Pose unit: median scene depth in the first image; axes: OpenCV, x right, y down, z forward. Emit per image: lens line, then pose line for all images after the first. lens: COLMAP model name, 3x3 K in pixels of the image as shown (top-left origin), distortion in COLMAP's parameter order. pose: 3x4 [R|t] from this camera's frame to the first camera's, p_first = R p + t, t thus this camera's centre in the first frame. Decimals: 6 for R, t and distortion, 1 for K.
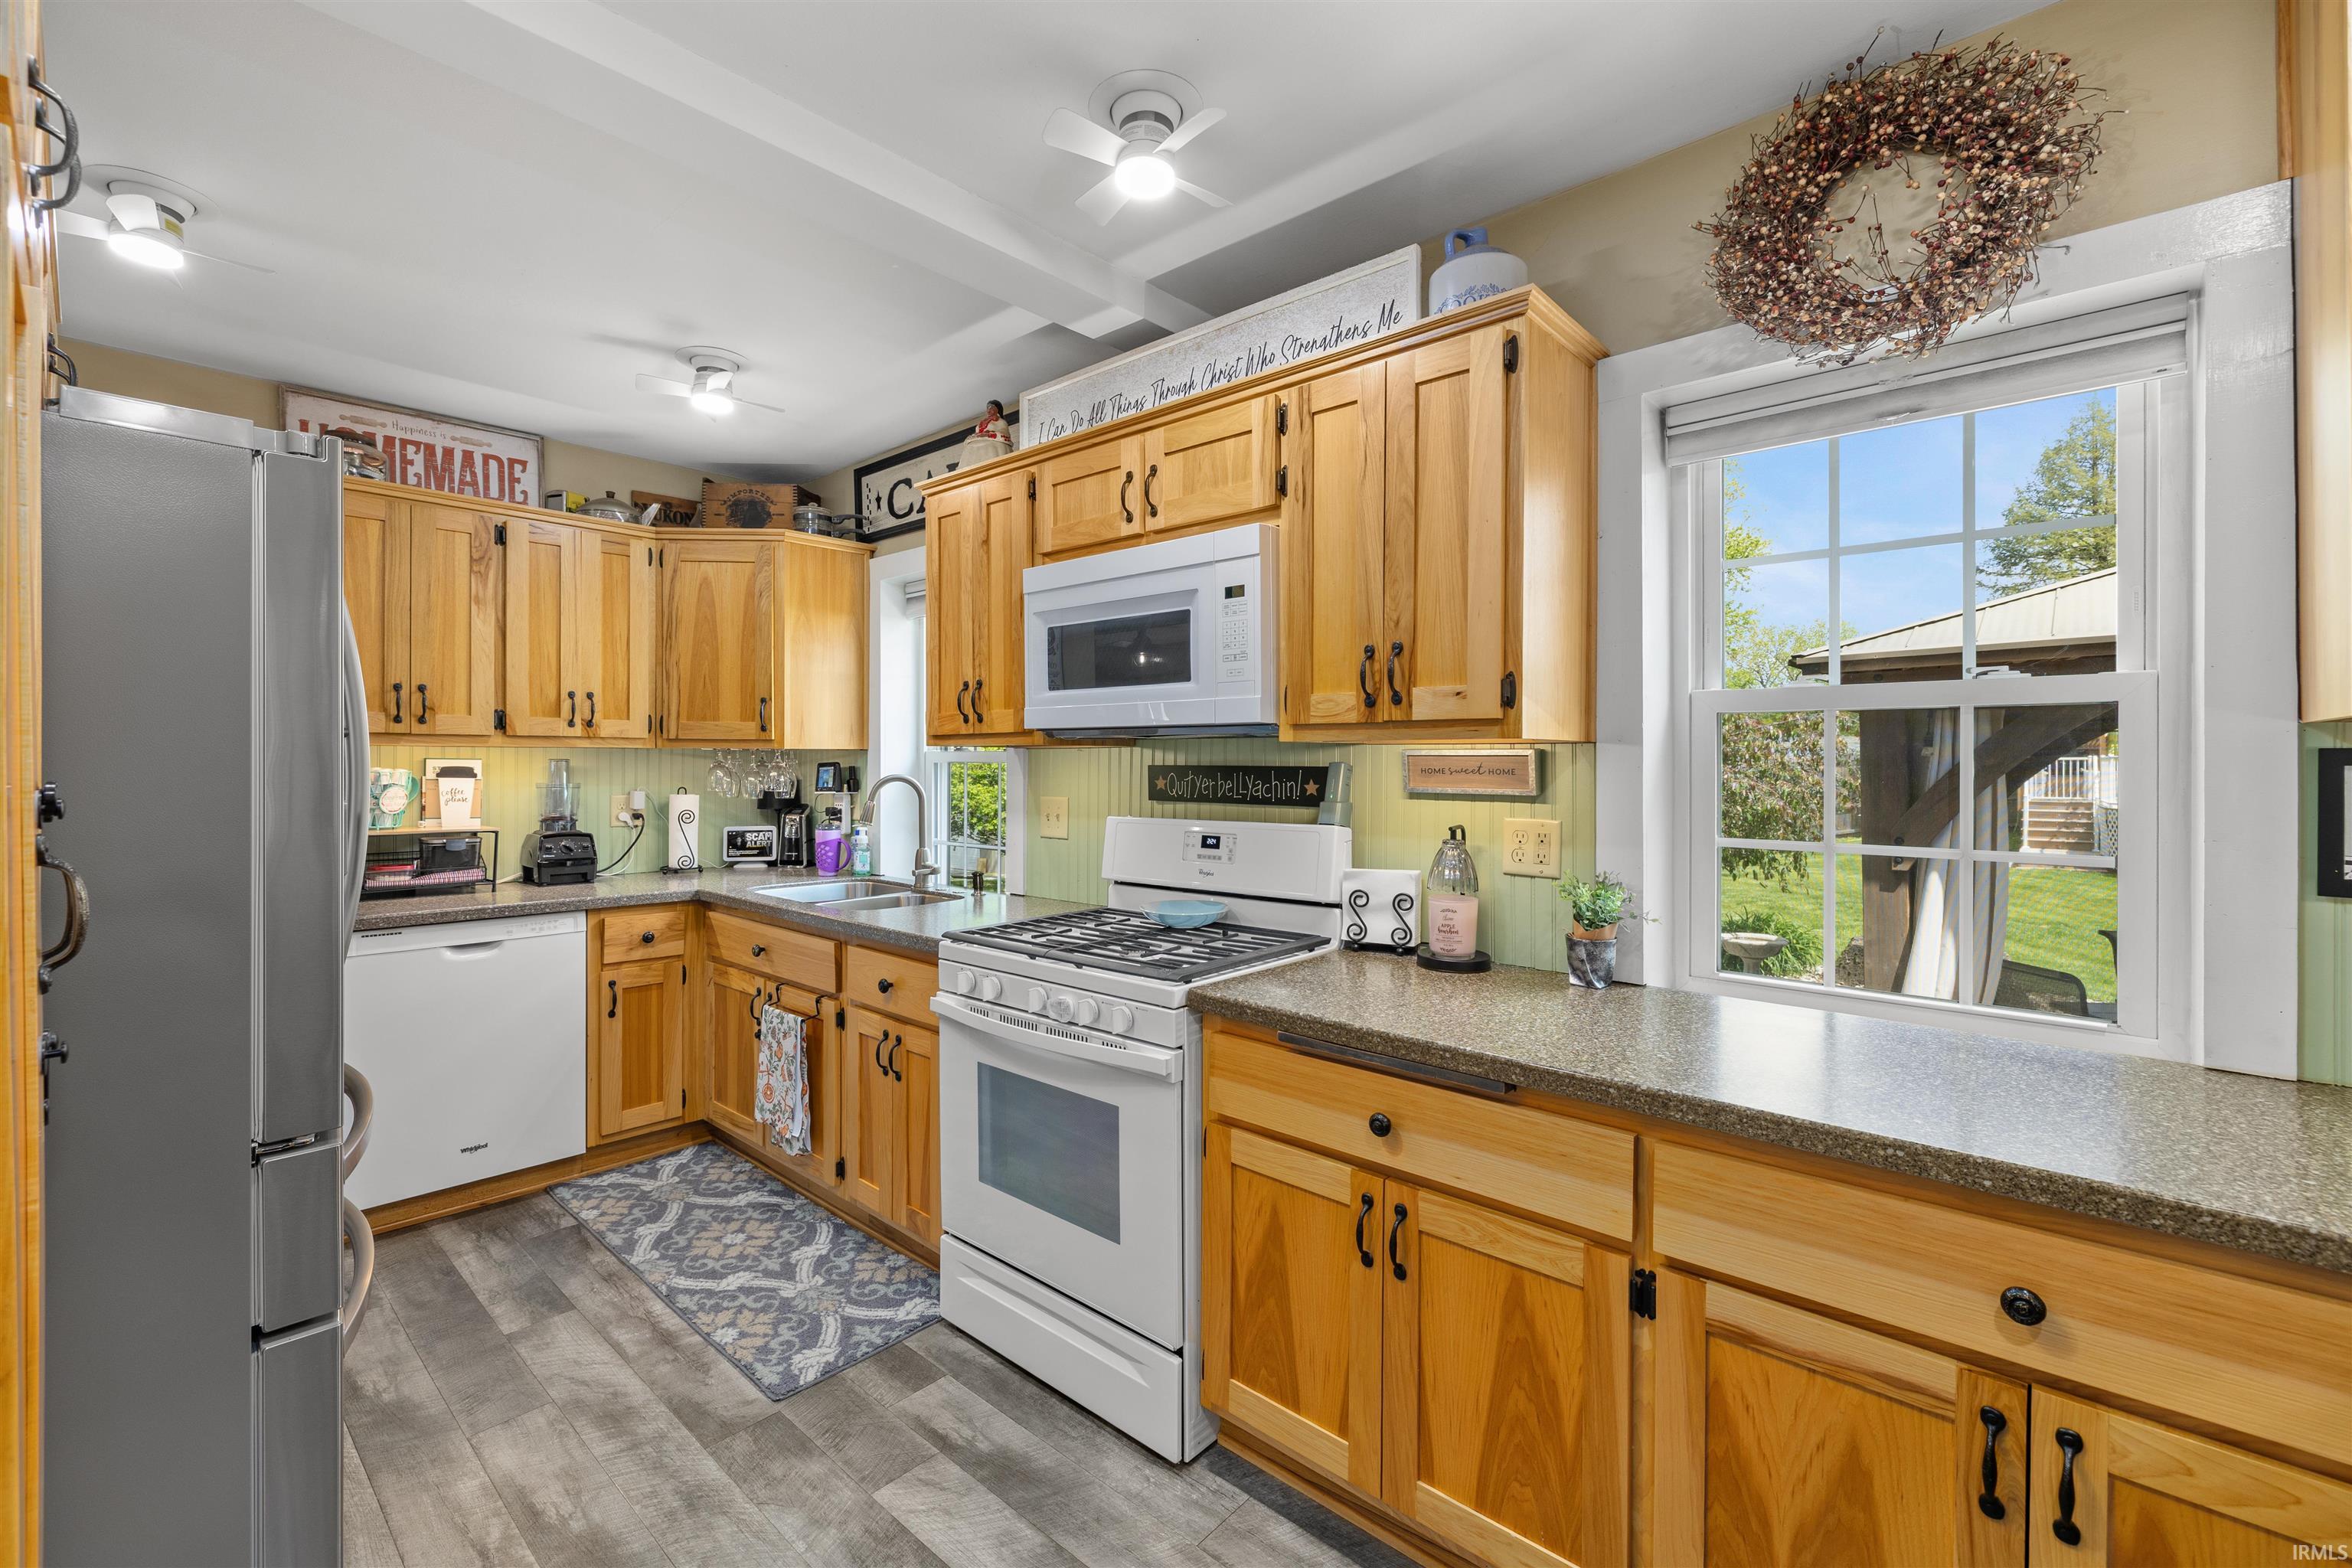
lens RADIAL K [[1014.7, 0, 1170.0], [0, 1014.7, 771.9], [0, 0, 1]] dist [0.001657, -0.000862]
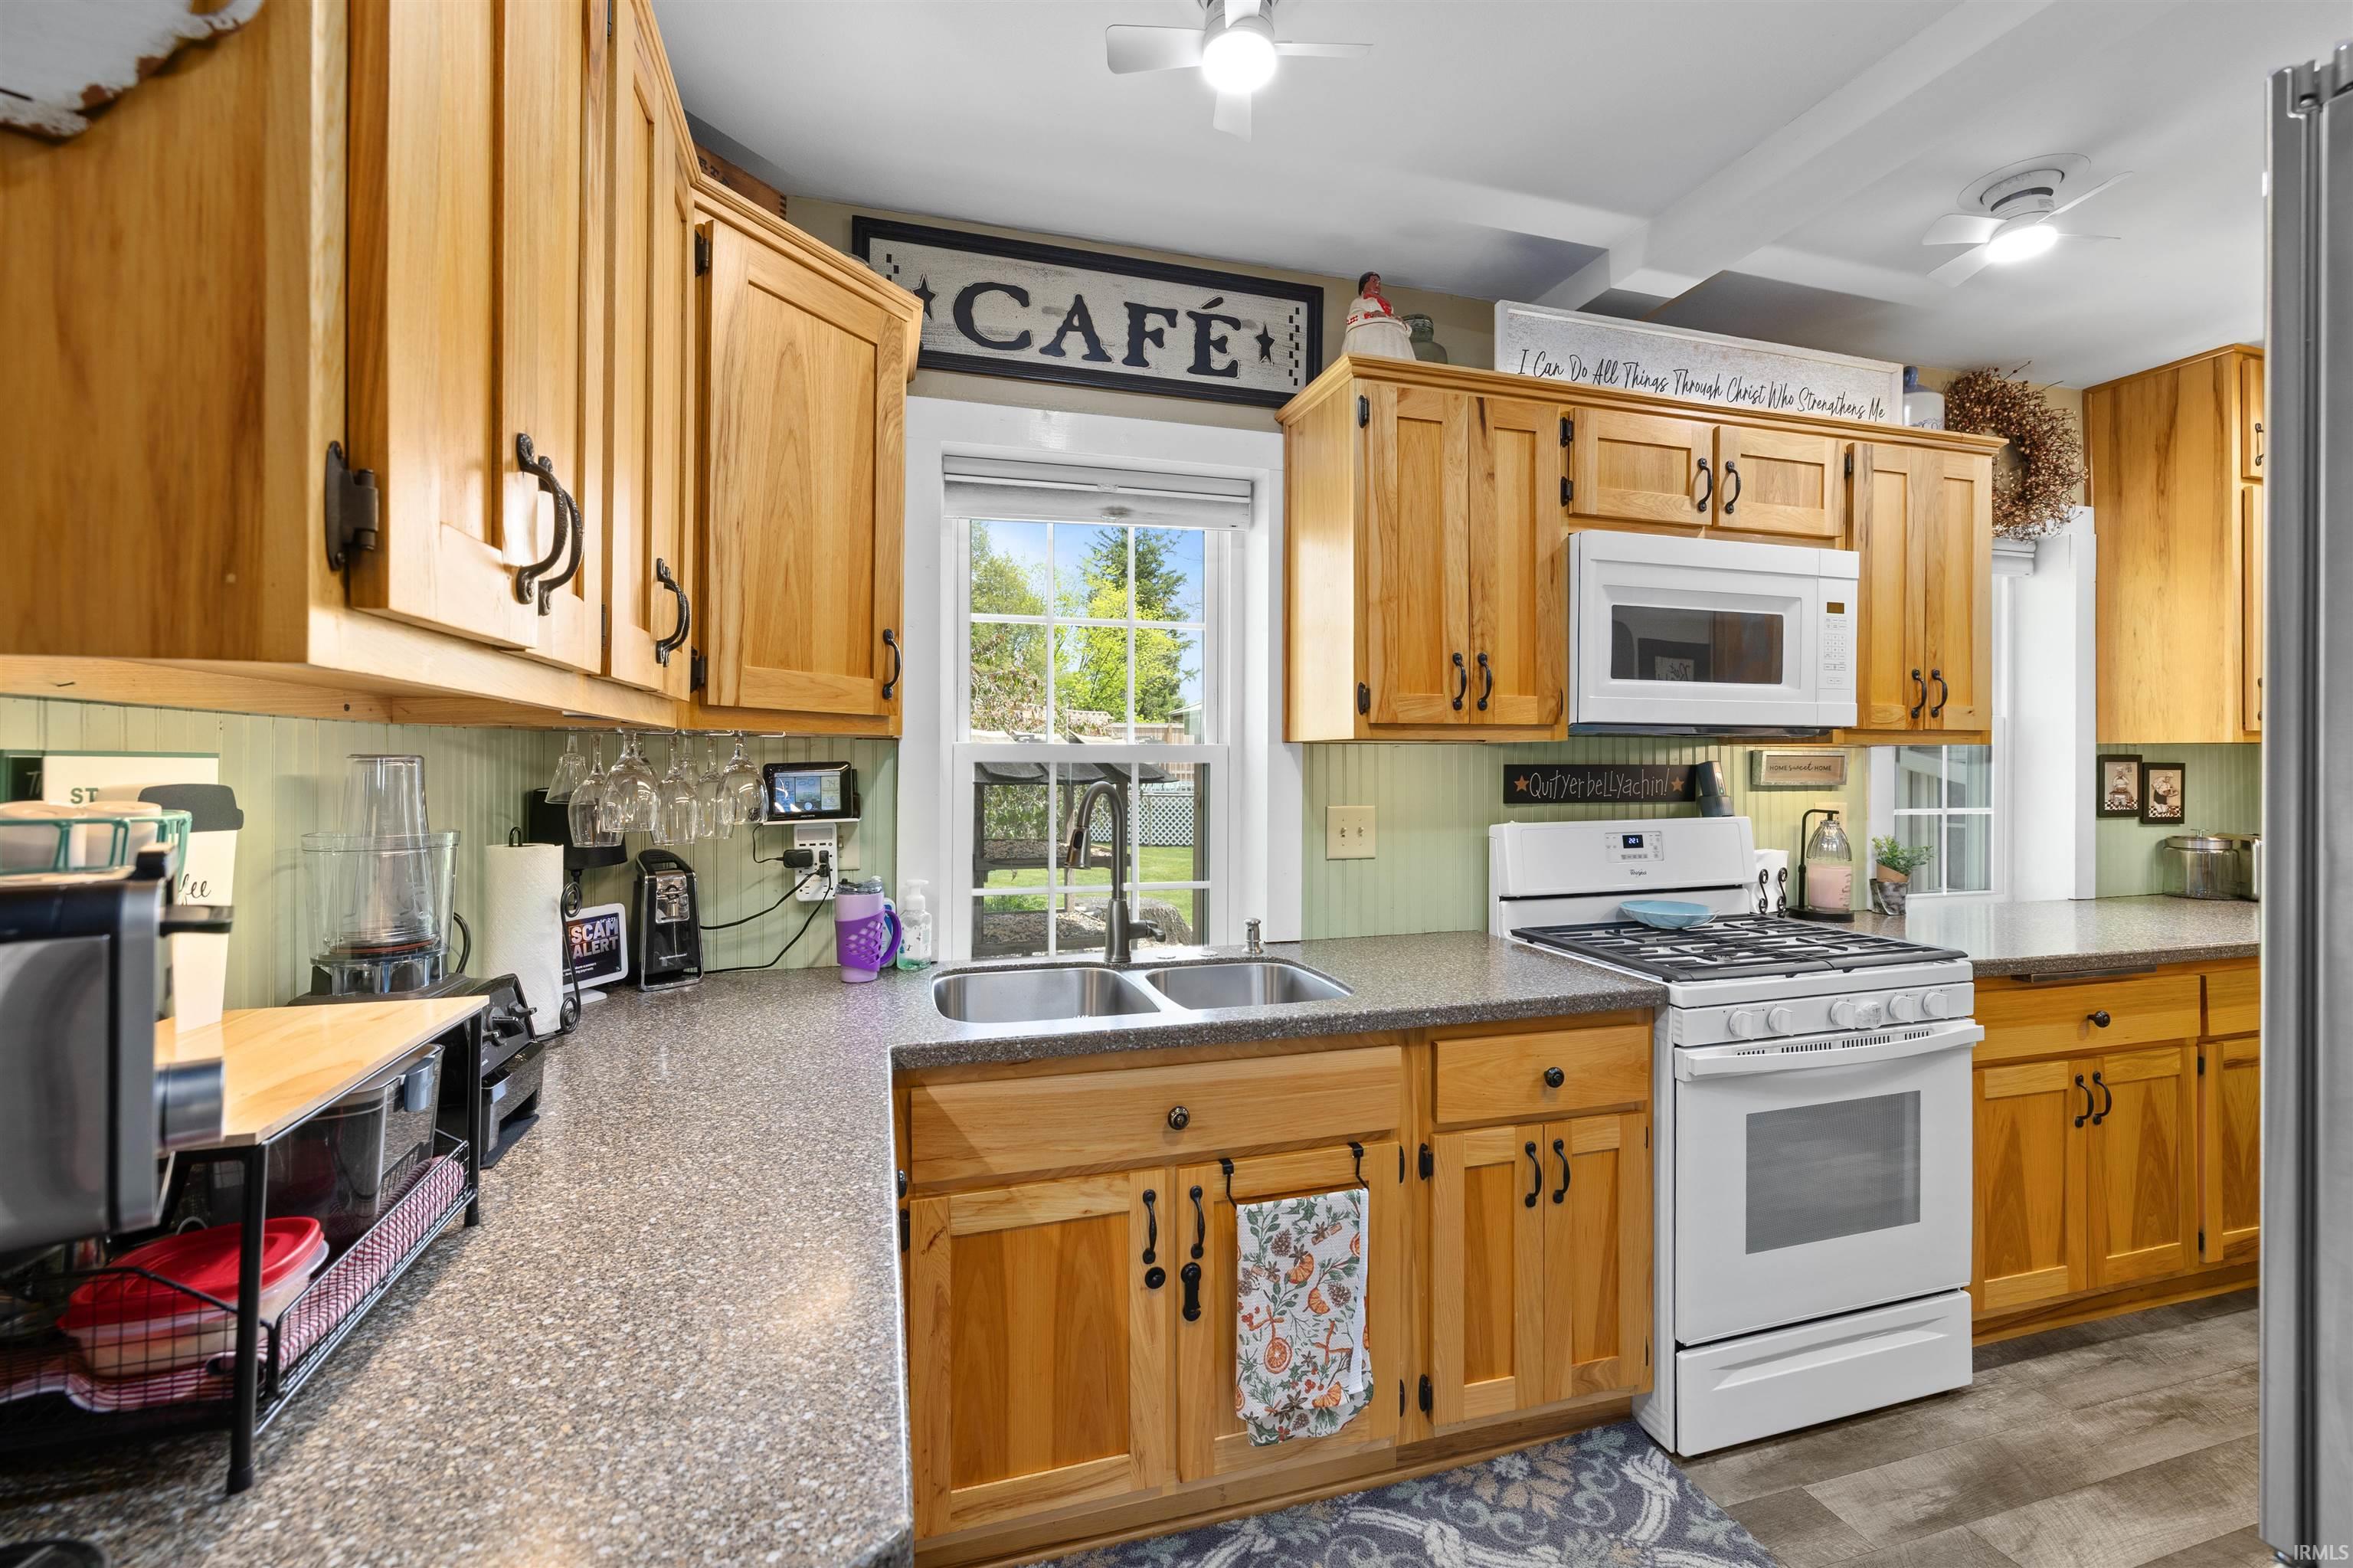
lens RADIAL K [[1015.1, 0, 1200.8], [0, 1015.1, 765.9], [0, 0, 1]] dist [0.001657, -0.000862]
pose [[0.500006, -0.007127, 0.865993, -0.978941], [0.008188, 0.999960, 0.003502, -0.011334], [-0.865983, 0.005340, 0.500044, 0.823268]]
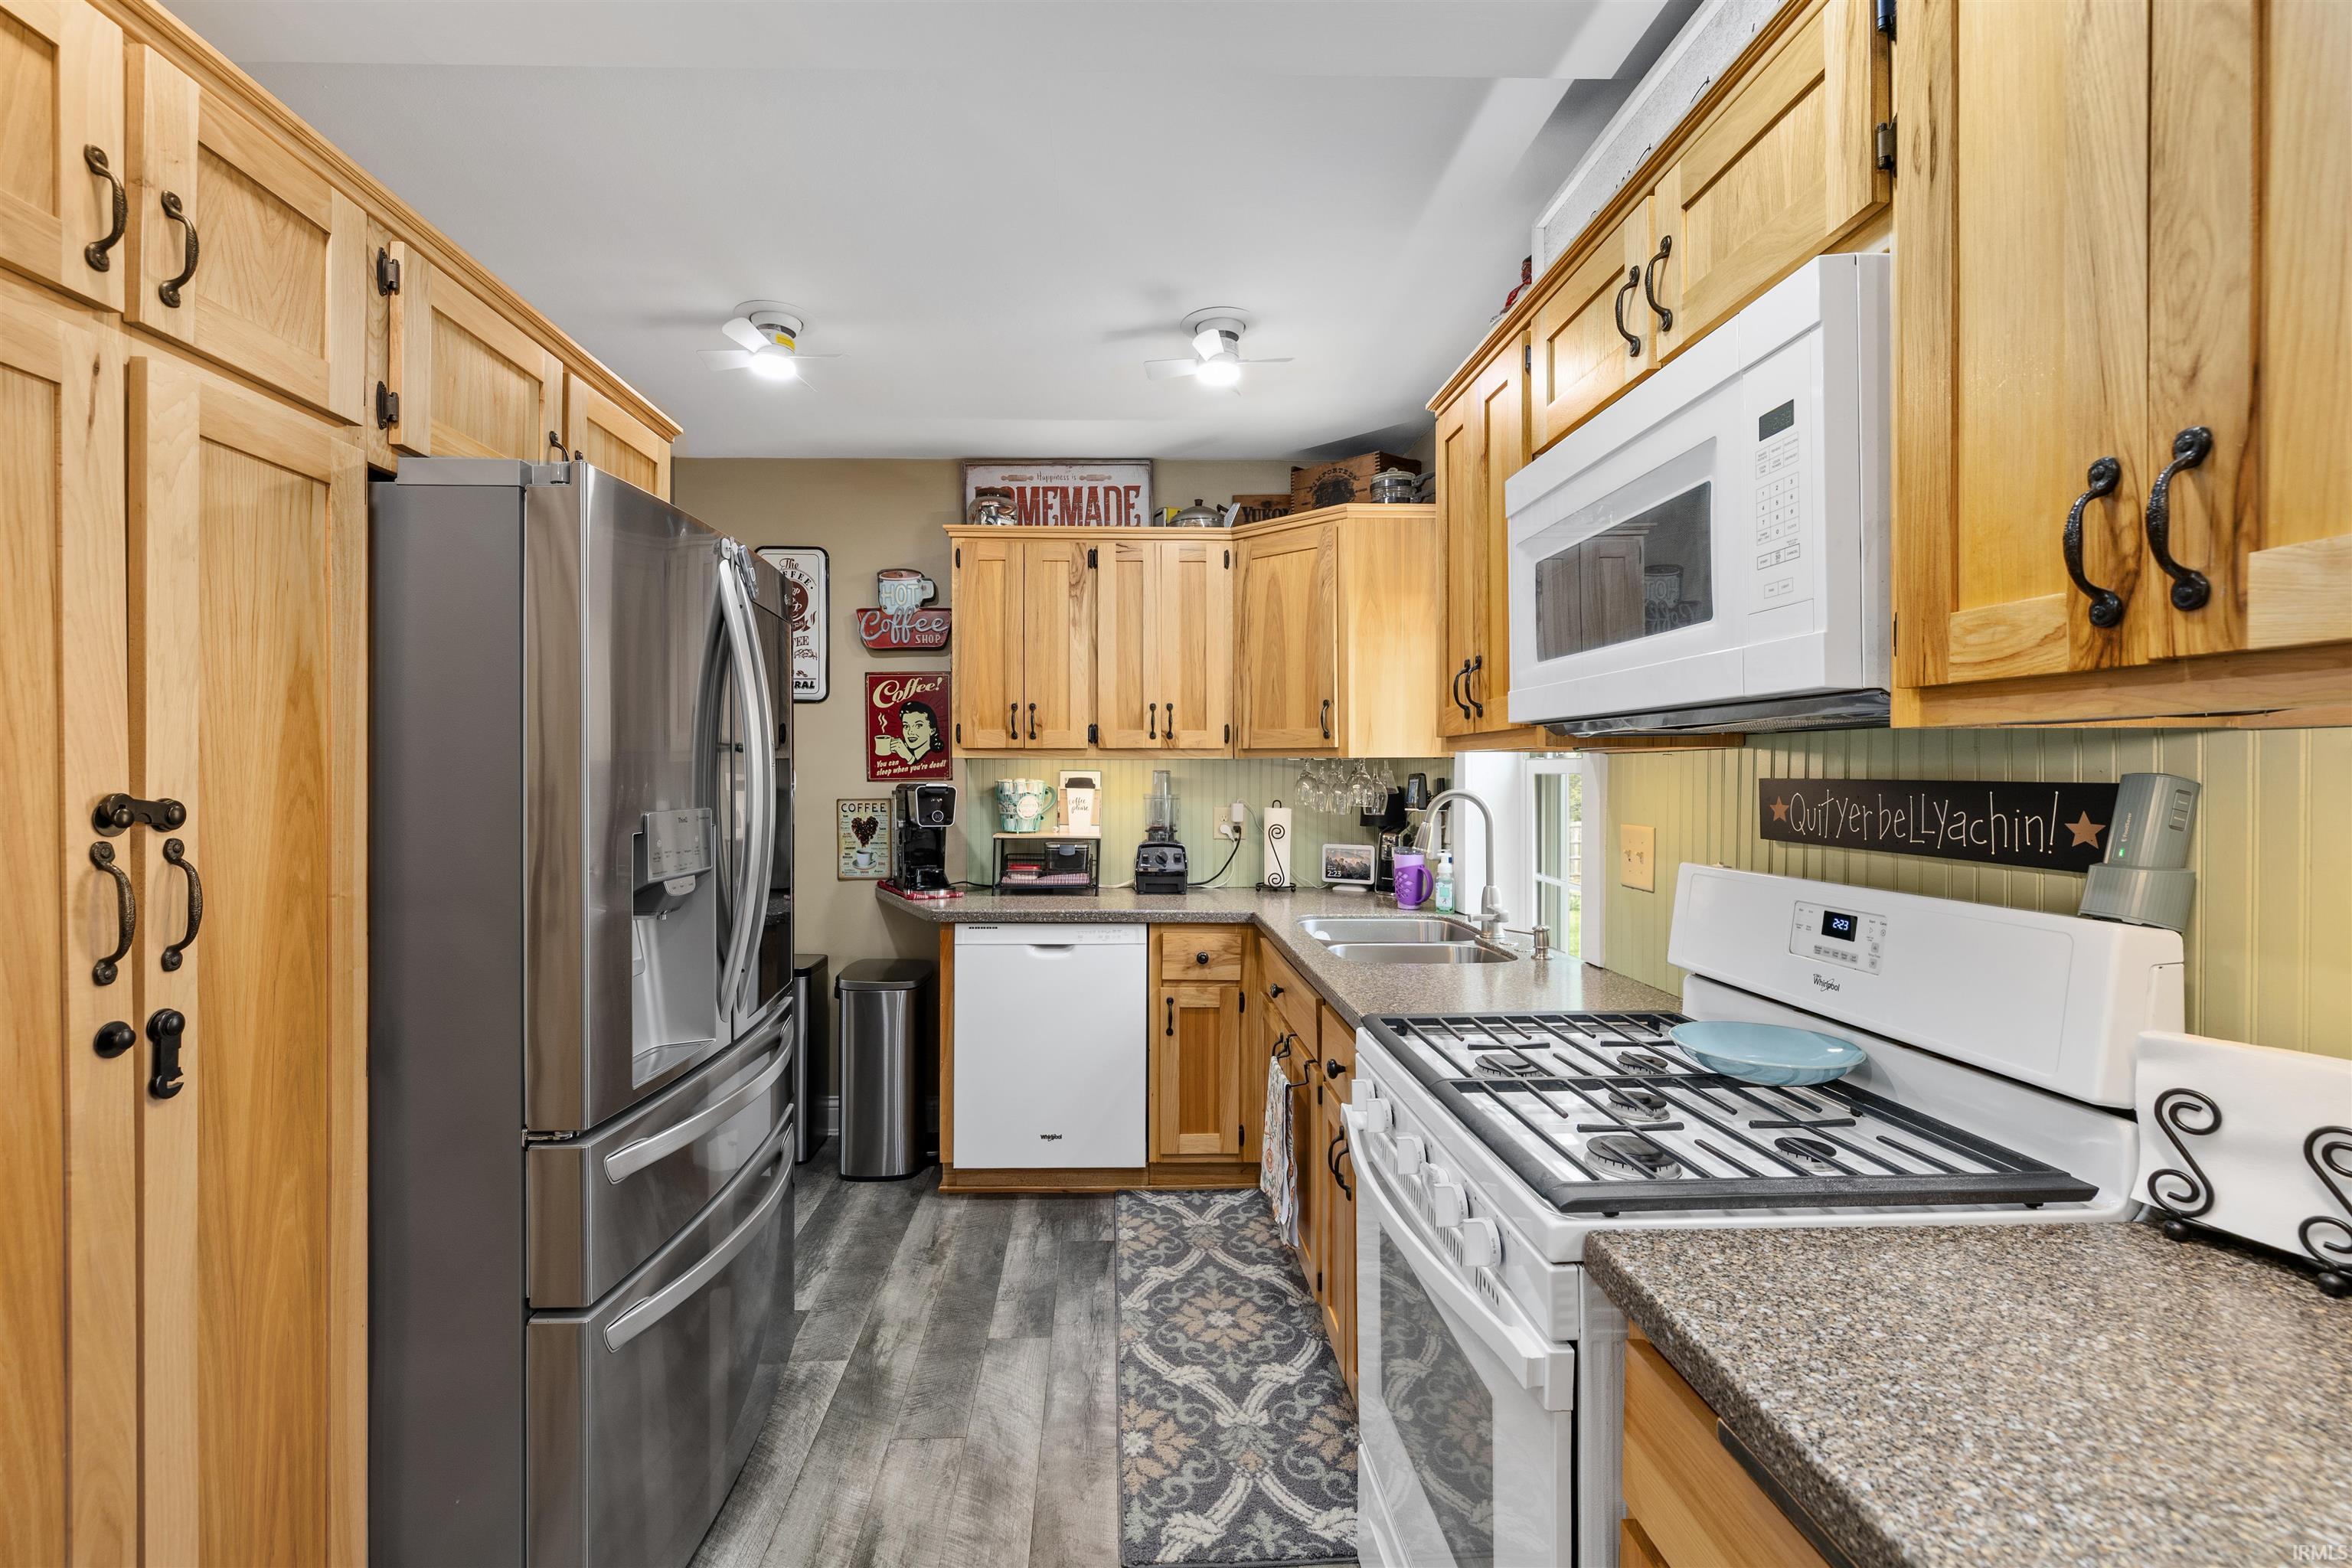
lens RADIAL K [[1014.7, 0, 1145.8], [0, 1014.7, 772.7], [0, 0, 1]] dist [0.001657, -0.000862]
pose [[0.689824, -0.000532, -0.723977, 0.163974], [-0.007171, 0.999946, -0.007568, -0.003344], [0.723942, 0.010412, 0.689782, 0.357244]]
